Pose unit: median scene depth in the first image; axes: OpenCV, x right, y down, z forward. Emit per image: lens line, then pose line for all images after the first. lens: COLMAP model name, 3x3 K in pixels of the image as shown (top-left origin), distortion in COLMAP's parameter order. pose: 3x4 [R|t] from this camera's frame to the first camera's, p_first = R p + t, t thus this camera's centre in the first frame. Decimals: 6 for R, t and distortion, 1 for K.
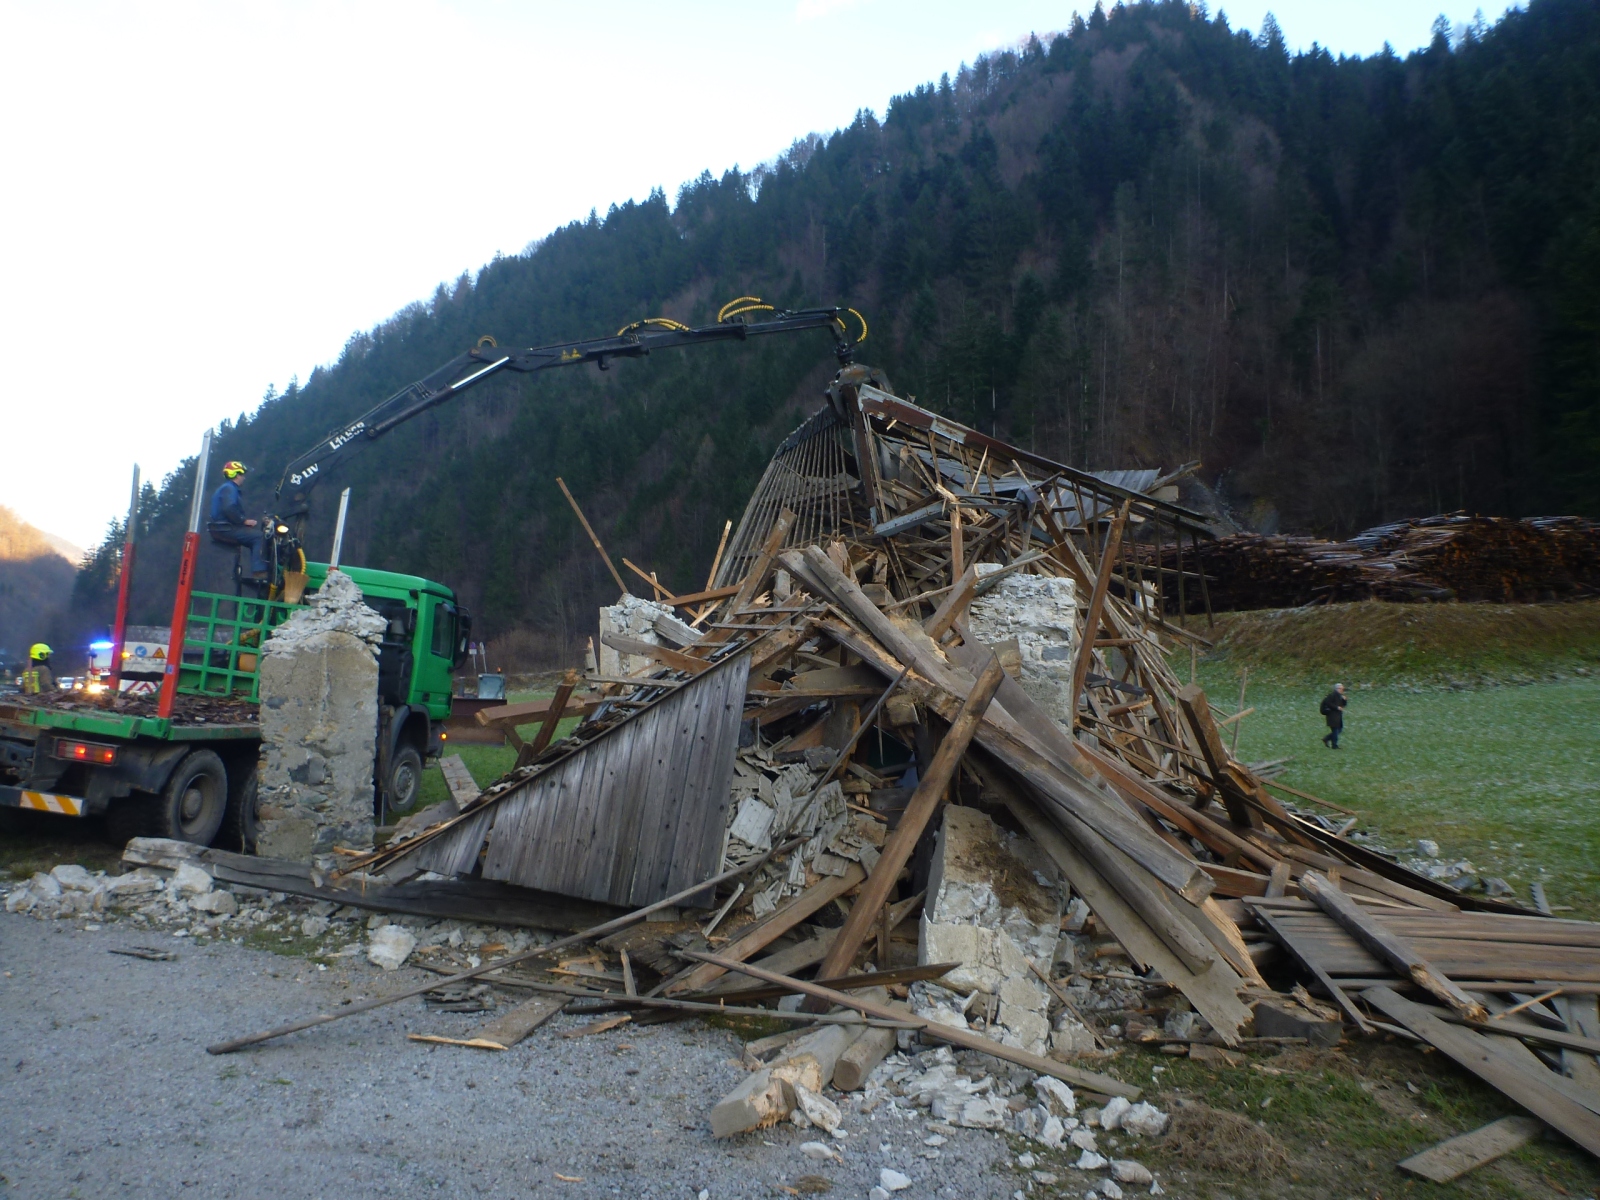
lens RADIAL K [[1306.6, 0, 795.5], [0, 1306.6, 597.5], [0, 0, 1]] dist [-0.035380, -0.000447]
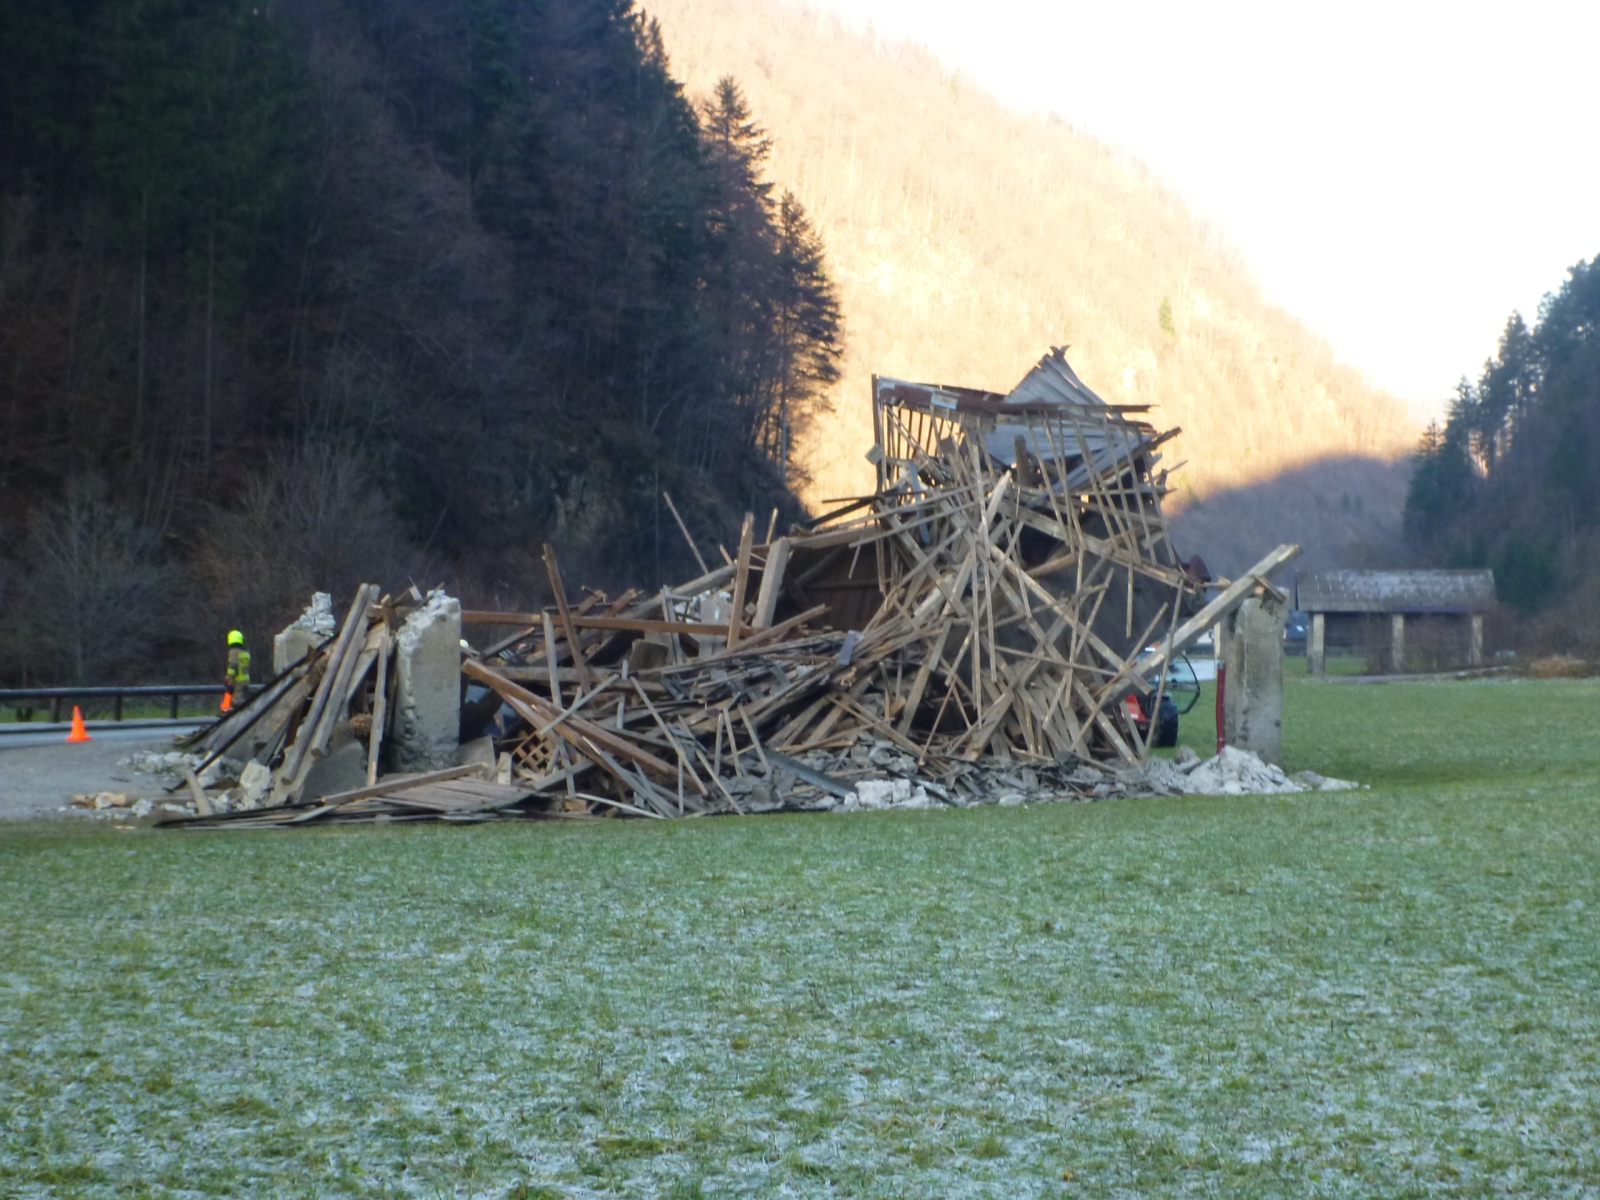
lens RADIAL K [[2538.7, 0, 792.1], [0, 2538.7, 597.0], [0, 0, 1]] dist [-0.094650, 0.000000]
pose [[0.705836, -0.018257, -0.708140, 0.137238], [0.047286, 0.998652, 0.021385, -0.003207], [0.706795, -0.048579, 0.705748, -0.050445]]
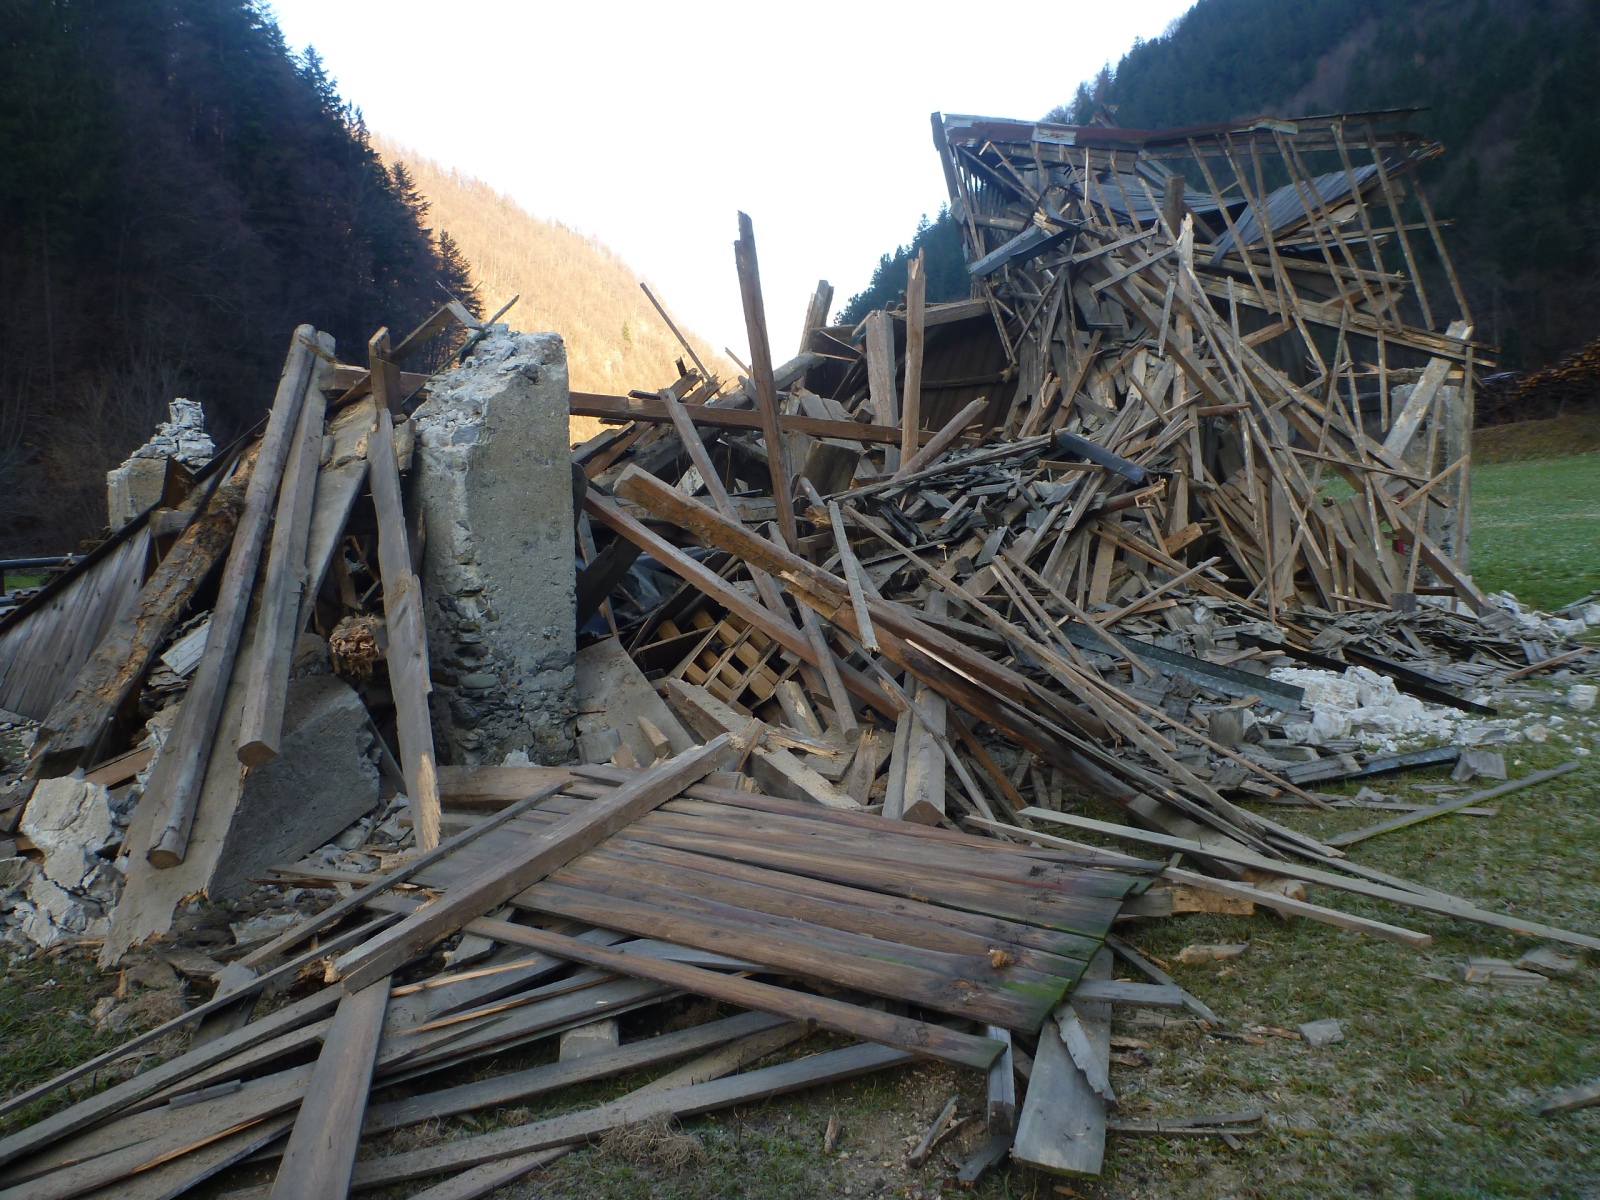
lens RADIAL K [[1306.6, 0, 794.1], [0, 1306.6, 597.5], [0, 0, 1]] dist [-0.035380, -0.000447]
pose [[0.871975, -0.004573, -0.489529, 0.032483], [0.075089, 0.989373, 0.124509, 0.002486], [0.483758, -0.145327, 0.863052, 0.018738]]
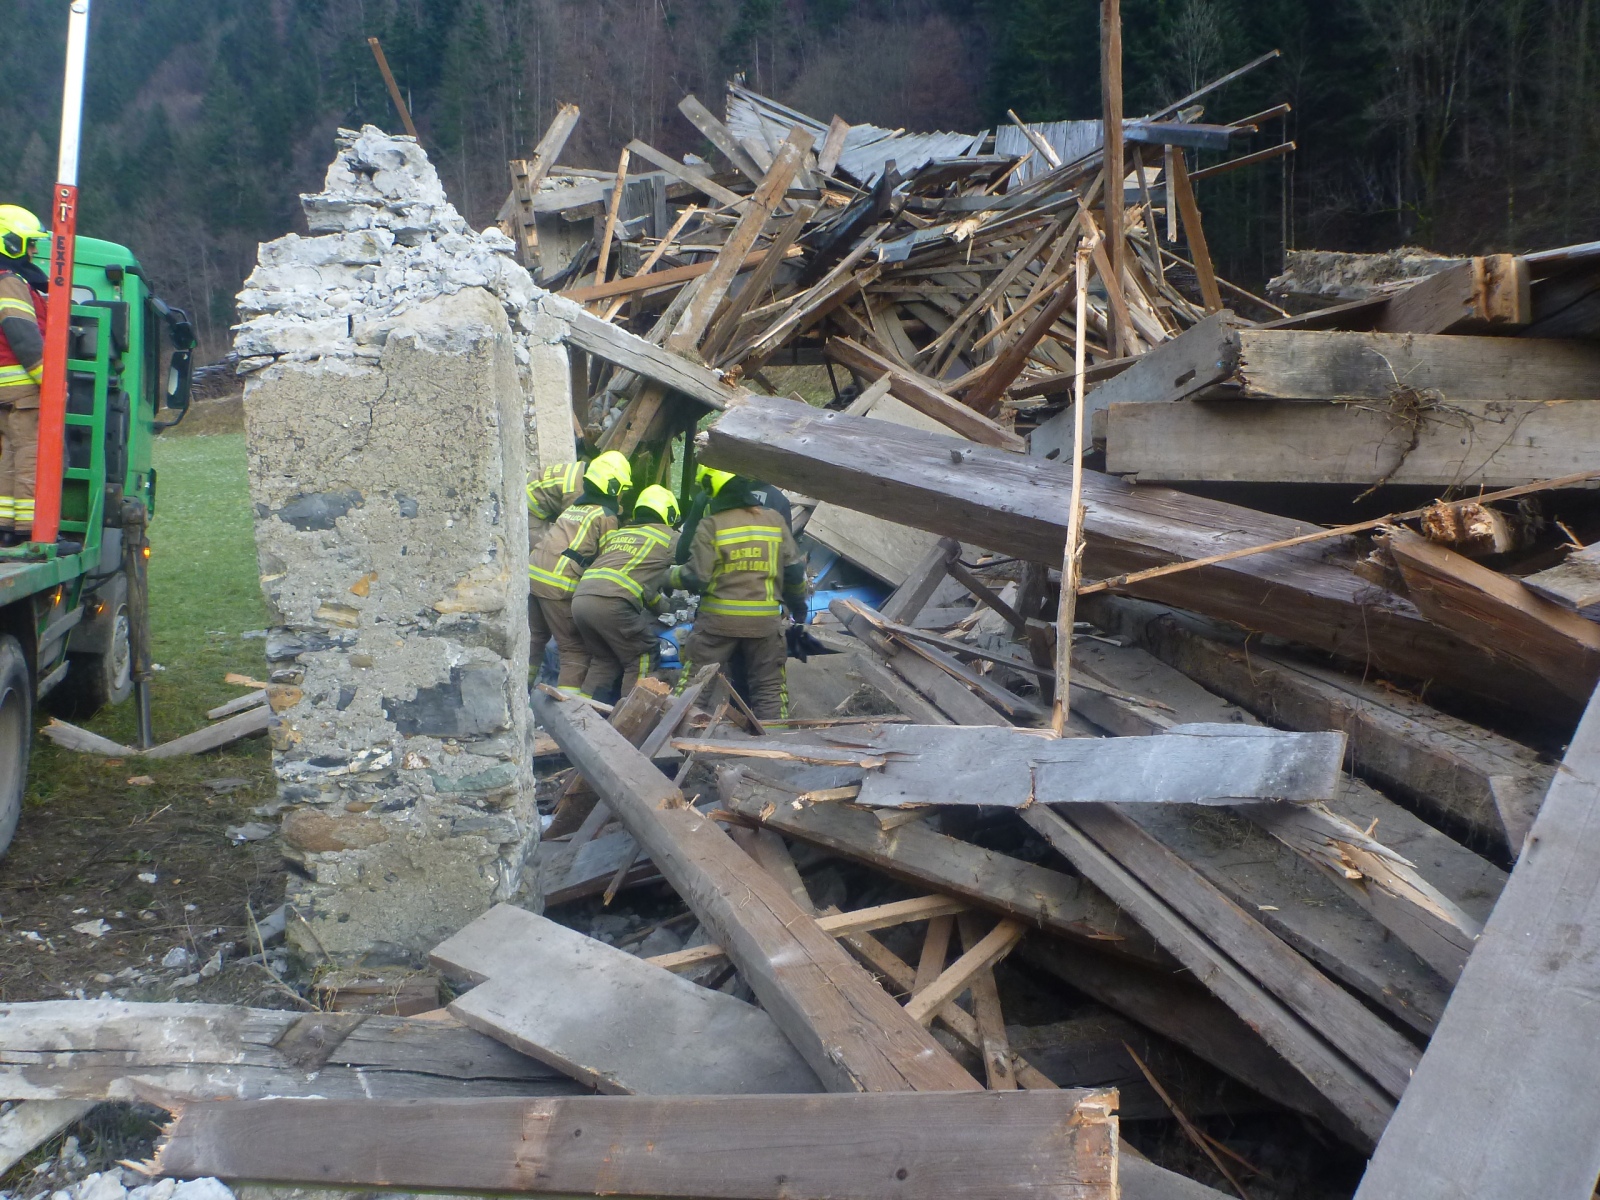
lens RADIAL K [[1377.7, 0, 796.1], [0, 1377.7, 594.7], [0, 0, 1]] dist [-0.039147, 0.002473]
pose [[0.904125, -0.085985, 0.418527, -0.023671], [0.007567, 0.982610, 0.185528, 0.002059], [-0.427201, -0.164574, 0.889053, 0.034226]]
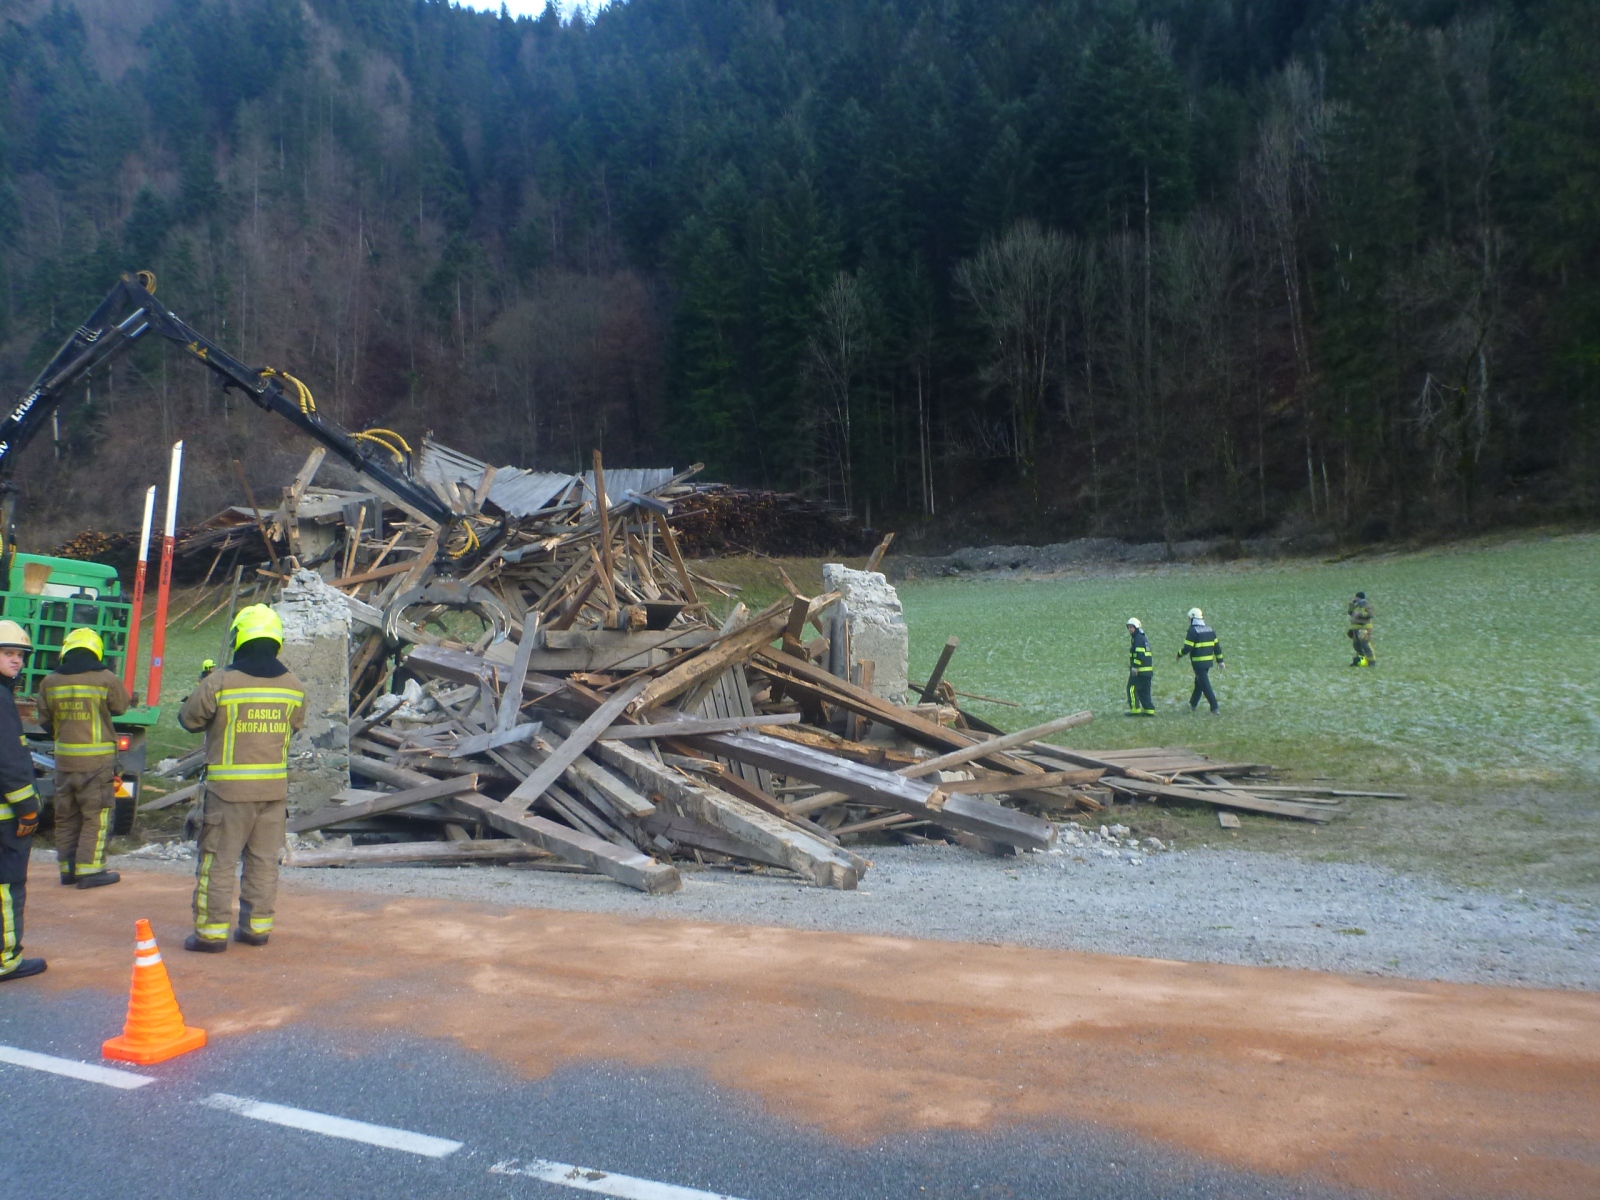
lens RADIAL K [[1377.7, 0, 795.8], [0, 1377.7, 597.2], [0, 0, 1]] dist [-0.039147, 0.002473]
pose [[0.794166, -0.023083, 0.607262, -0.042682], [0.001376, 0.999344, 0.036187, -0.002195], [-0.607699, -0.027903, 0.793677, -0.013841]]
